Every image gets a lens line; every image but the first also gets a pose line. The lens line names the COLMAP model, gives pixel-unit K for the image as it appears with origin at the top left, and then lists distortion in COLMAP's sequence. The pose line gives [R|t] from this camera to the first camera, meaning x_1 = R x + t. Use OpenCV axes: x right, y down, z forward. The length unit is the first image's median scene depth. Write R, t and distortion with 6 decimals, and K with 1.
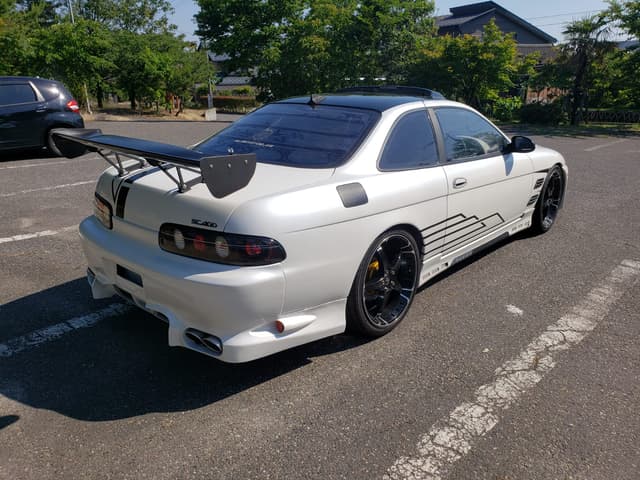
lens RADIAL K [[498.7, 0, 320.0], [0, 498.7, 240.0], [0, 0, 1]] dist [0.007646, 0.002626]
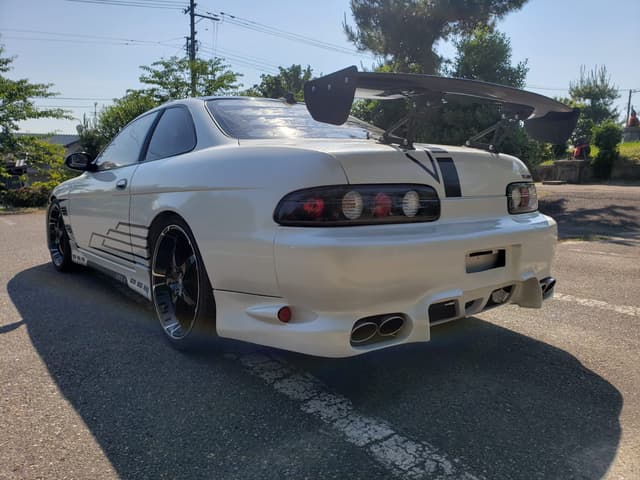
lens RADIAL K [[498.7, 0, 320.0], [0, 498.7, 240.0], [0, 0, 1]] dist [0.007646, 0.002626]
pose [[0.184301, -0.128530, 0.974430, -0.967100], [0.303770, 0.950323, 0.067896, -0.077450], [-0.934750, 0.283489, 0.214189, 0.866023]]
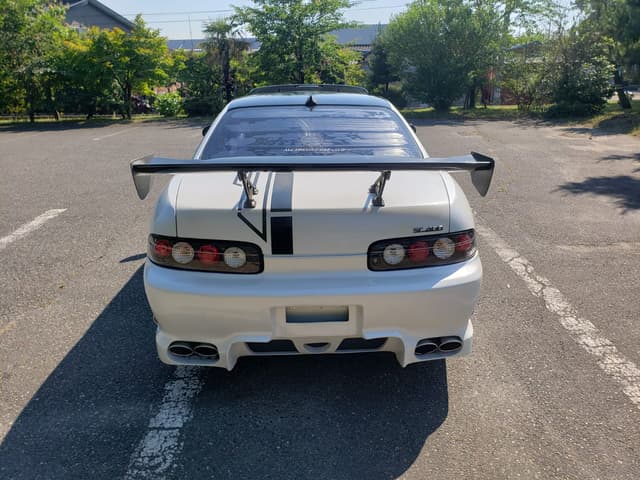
lens RADIAL K [[488.4, 0, 306.4], [0, 488.4, 238.9], [0, 0, 1]] dist [0.002891, 0.000932]
pose [[0.722943, -0.229306, 0.651746, -0.730871], [0.218469, 0.970786, 0.099221, -0.115024], [-0.655458, 0.070656, 0.751919, 0.308316]]
